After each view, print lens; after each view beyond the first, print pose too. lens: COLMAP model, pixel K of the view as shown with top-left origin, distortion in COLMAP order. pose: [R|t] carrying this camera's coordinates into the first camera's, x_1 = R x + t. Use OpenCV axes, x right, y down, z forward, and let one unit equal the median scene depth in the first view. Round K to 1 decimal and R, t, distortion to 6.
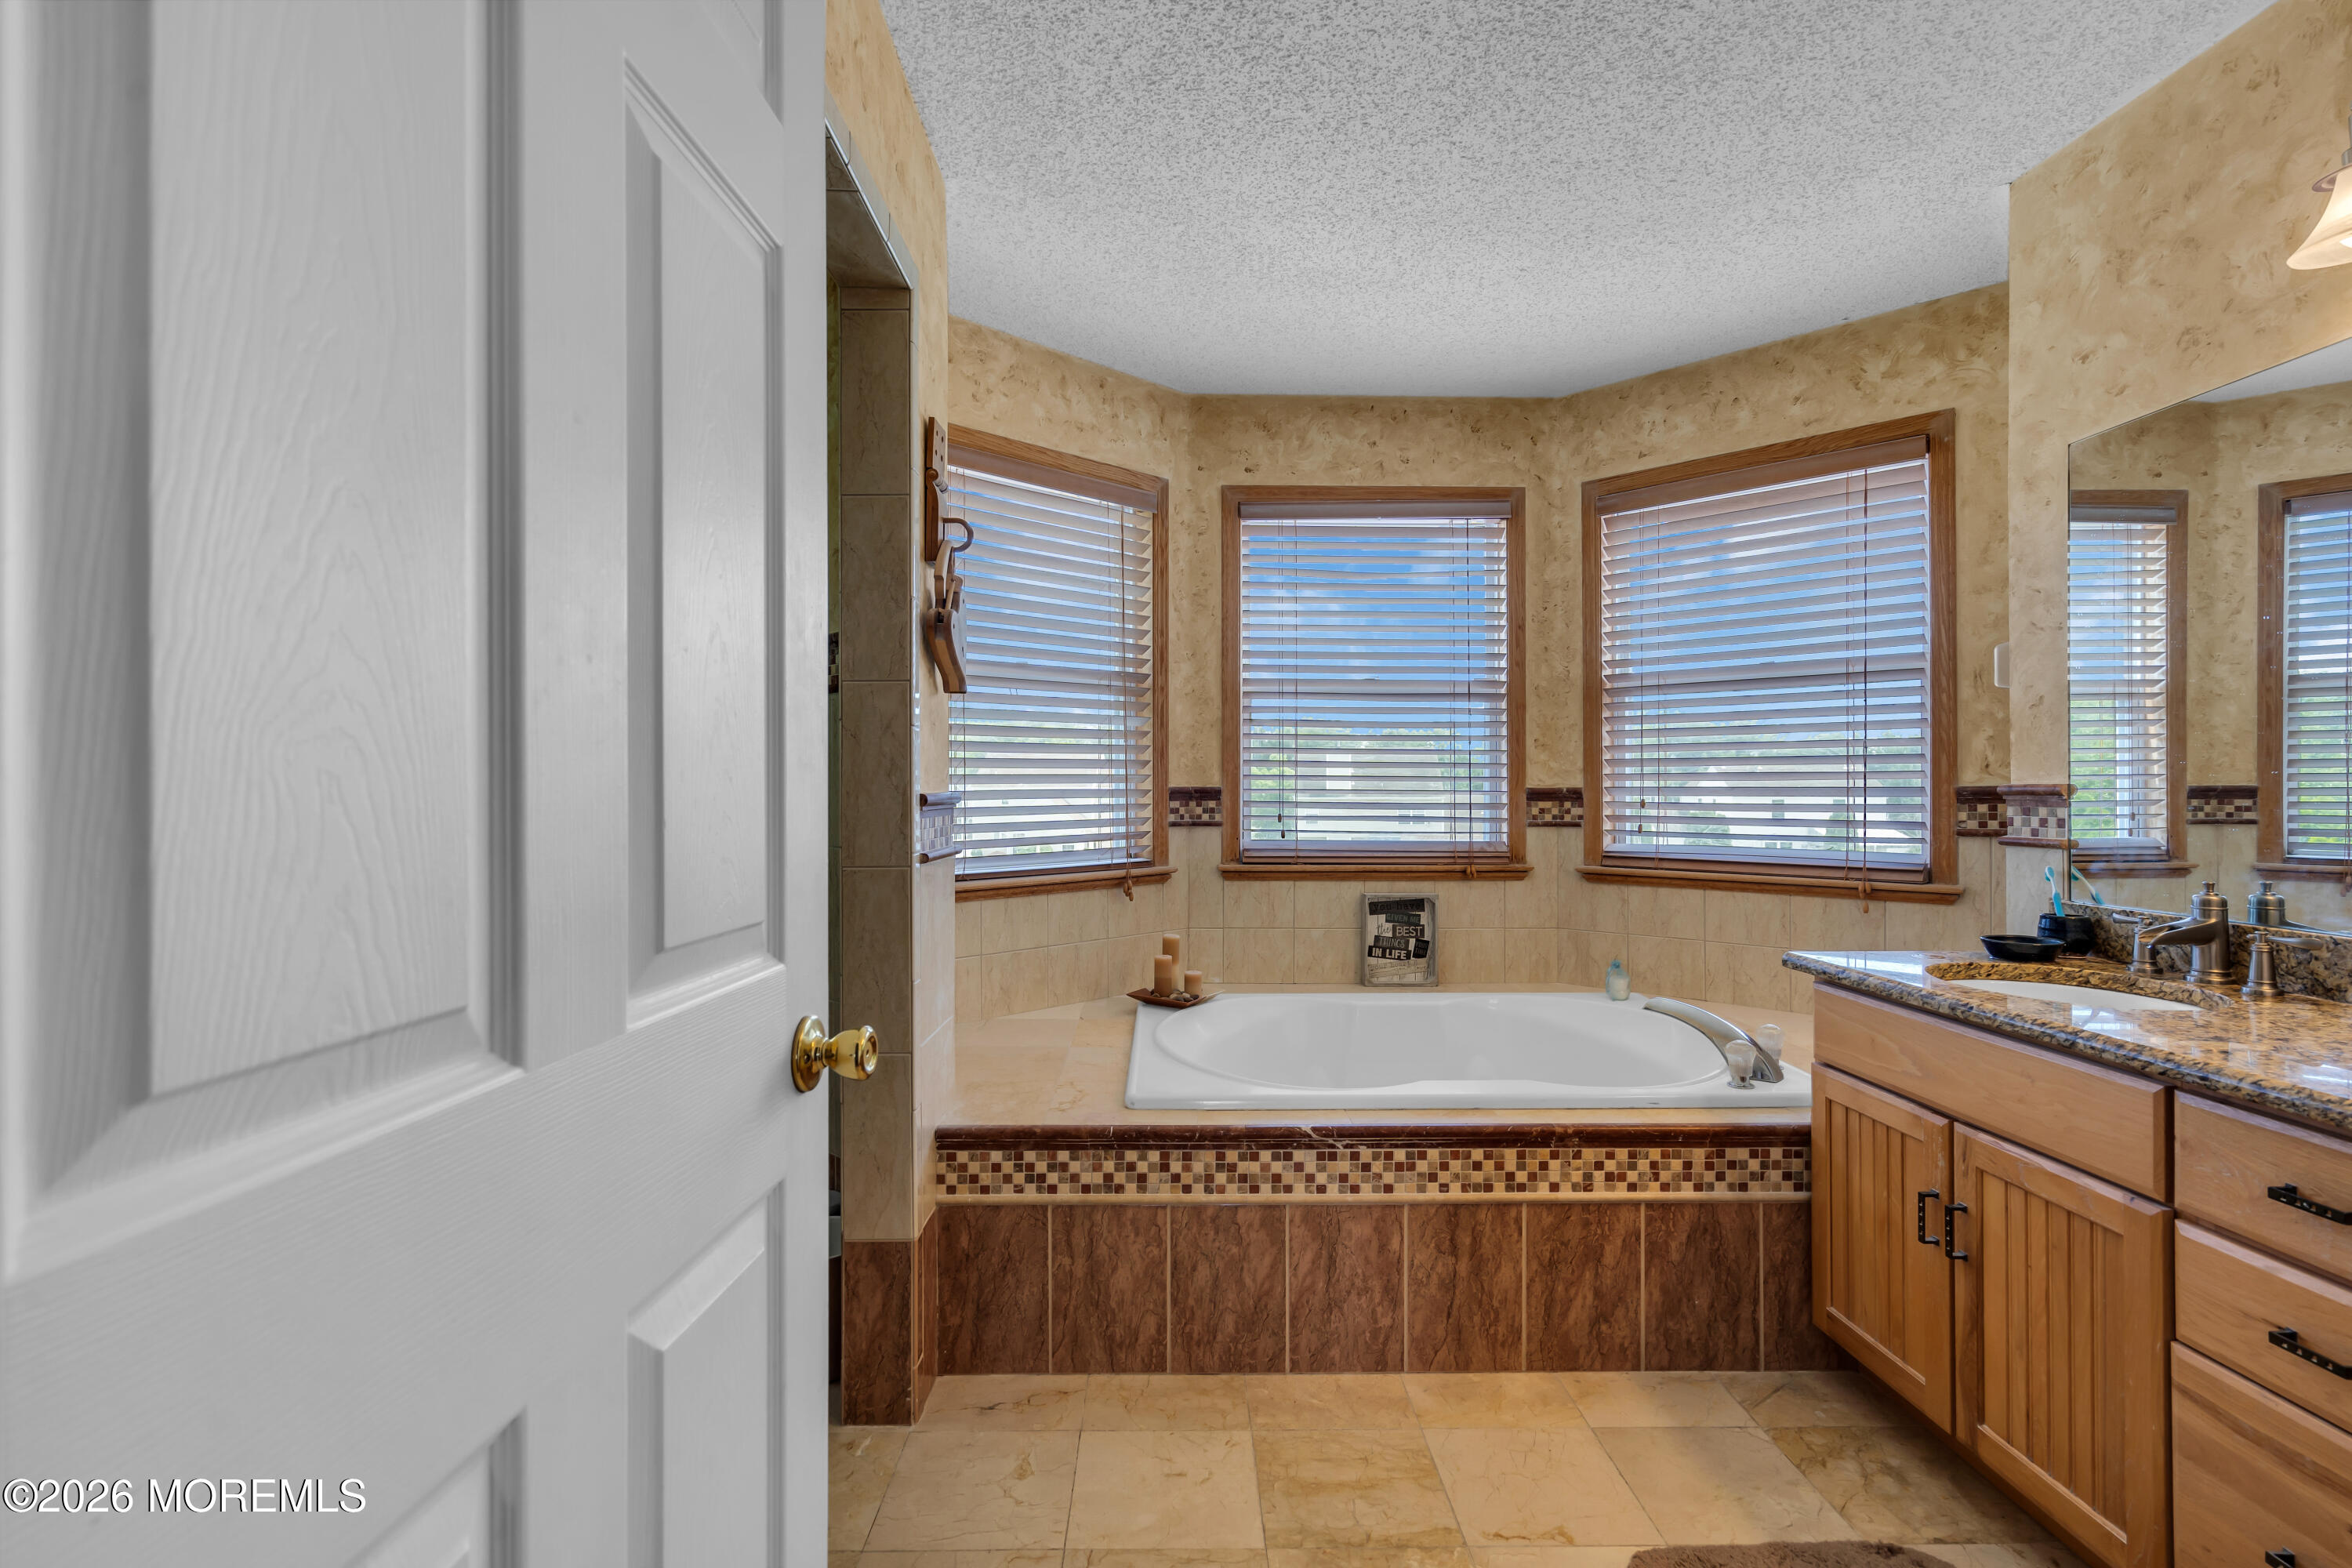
lens RADIAL K [[1114.6, 0, 1178.3], [0, 1114.6, 780.7], [0, 0, 1]] dist [-0.001527, 0.002333]
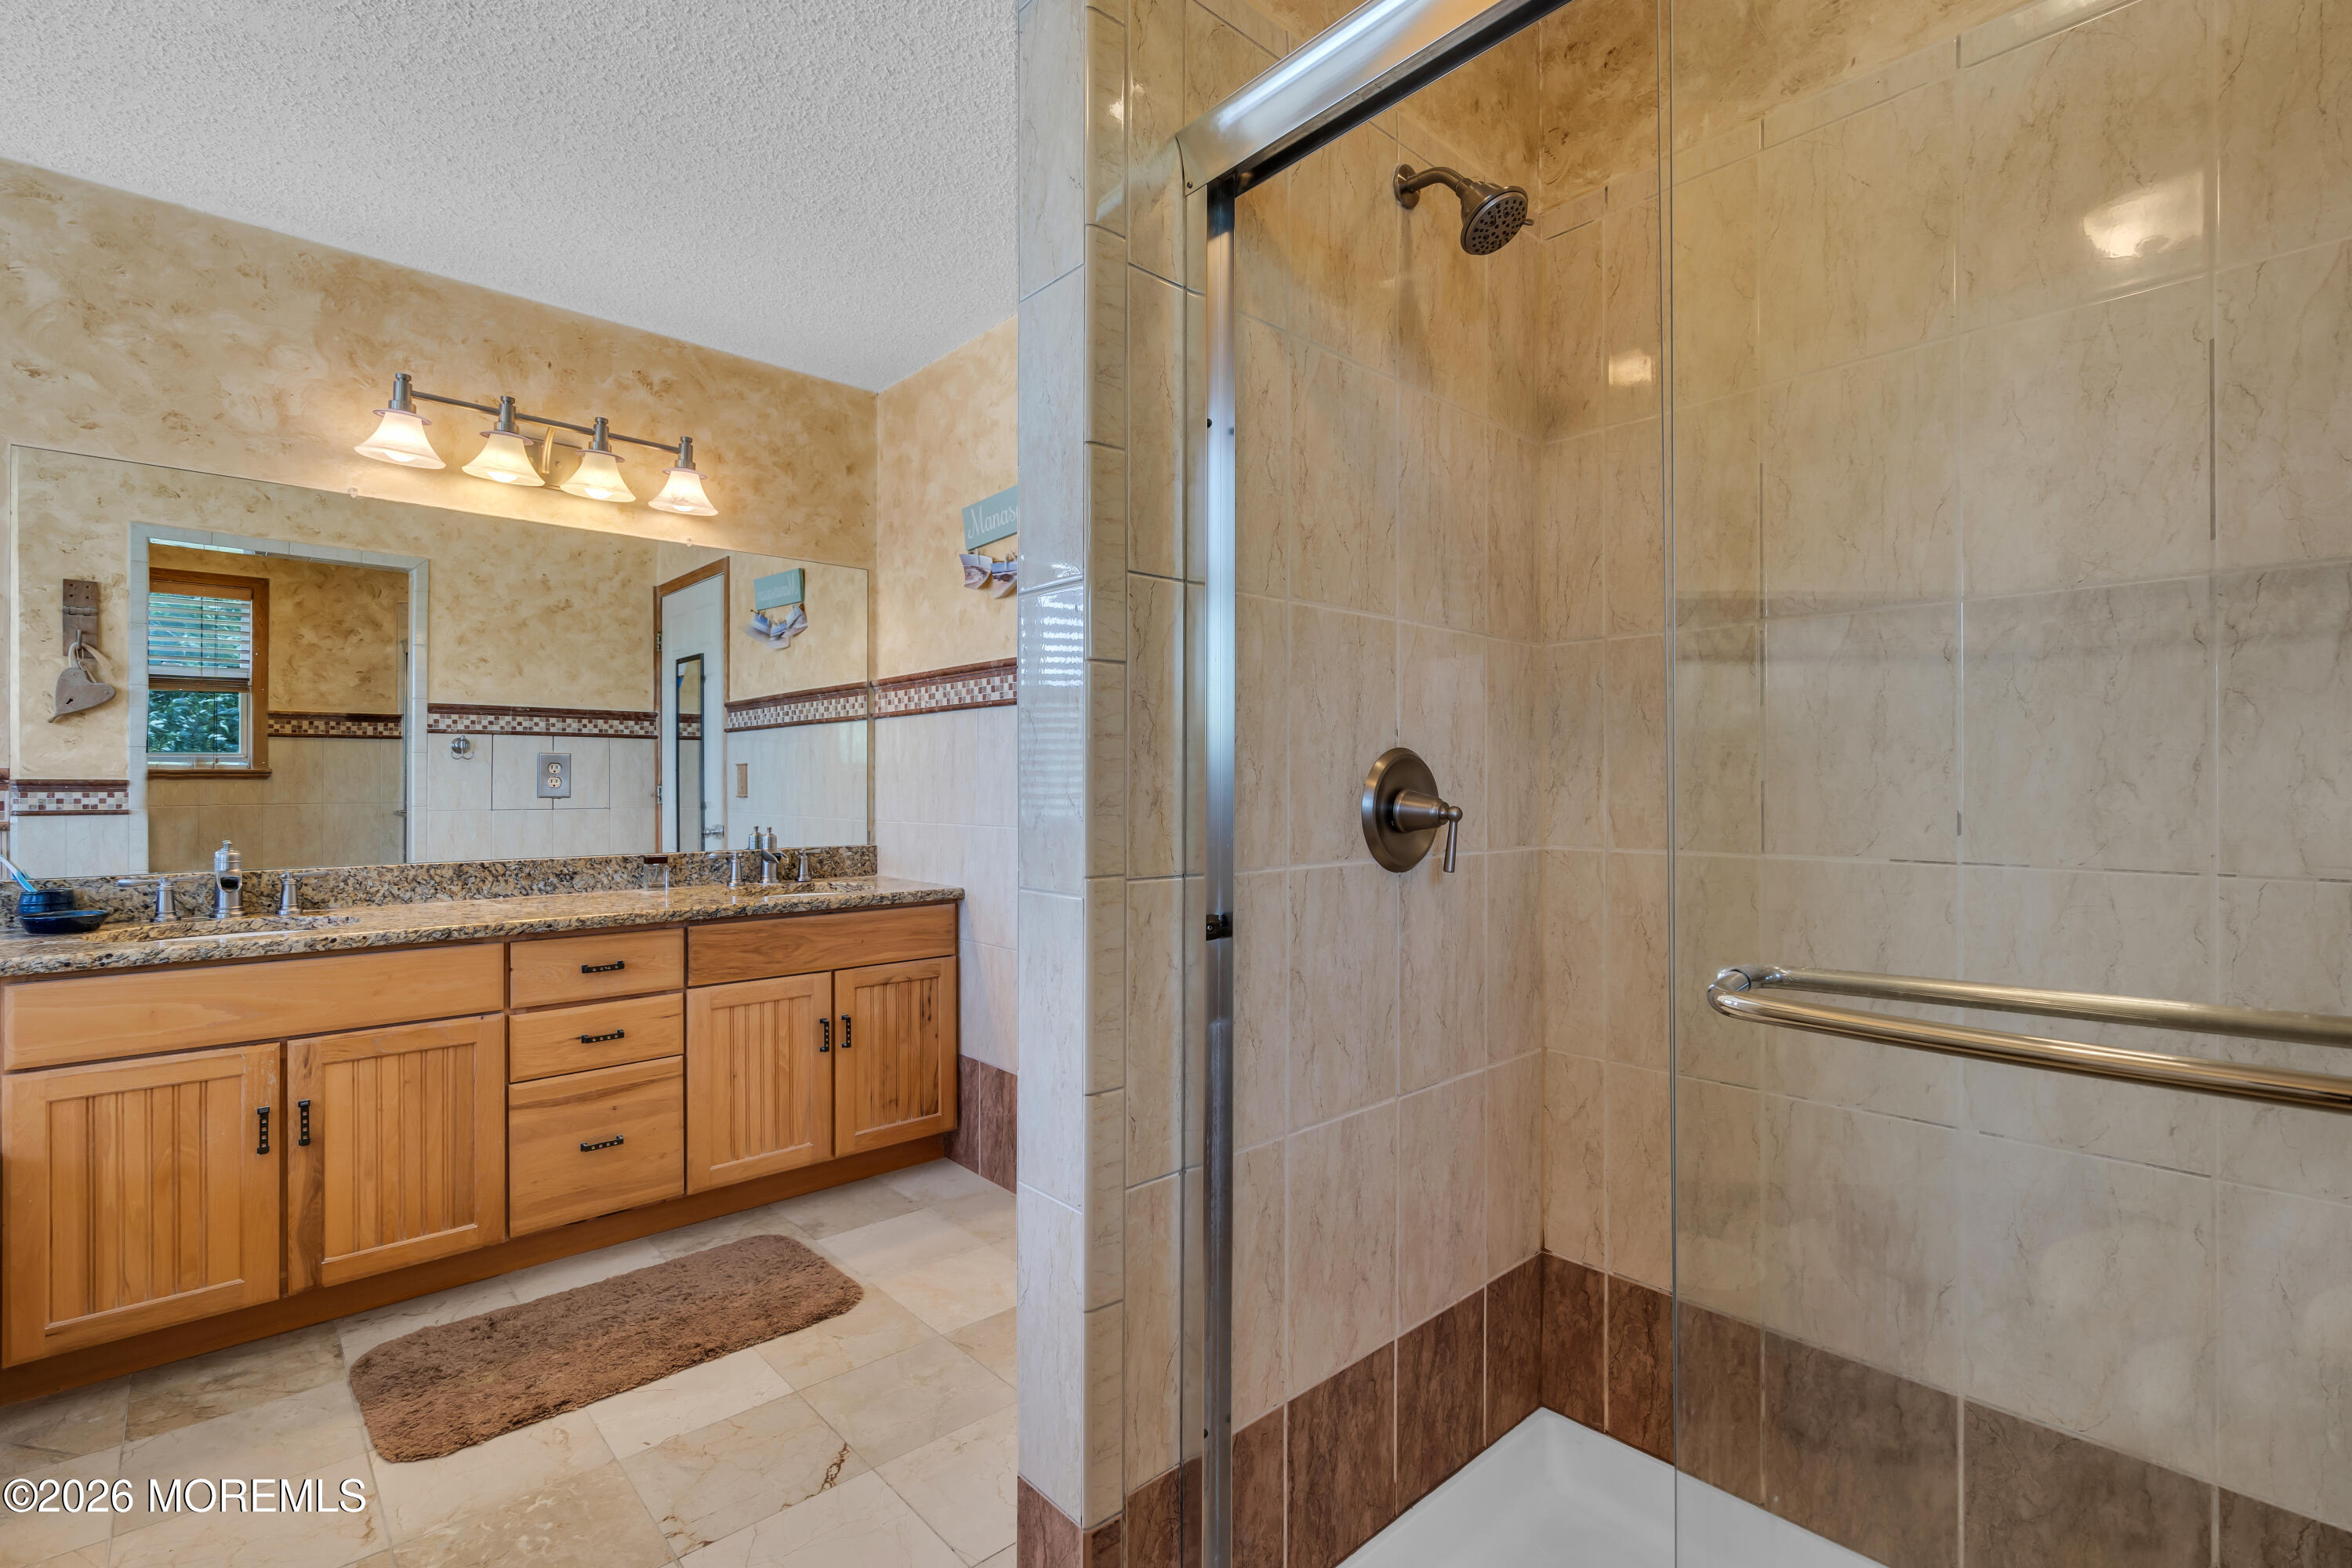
lens RADIAL K [[1066.8, 0, 1171.9], [0, 1066.8, 776.4], [0, 0, 1]] dist [-0.004389, -0.000459]
pose [[-0.670844, 0.008675, 0.741548, -0.596043], [-0.003155, 0.999889, -0.014551, 0.019378], [-0.741592, -0.012101, -0.670742, 0.759518]]
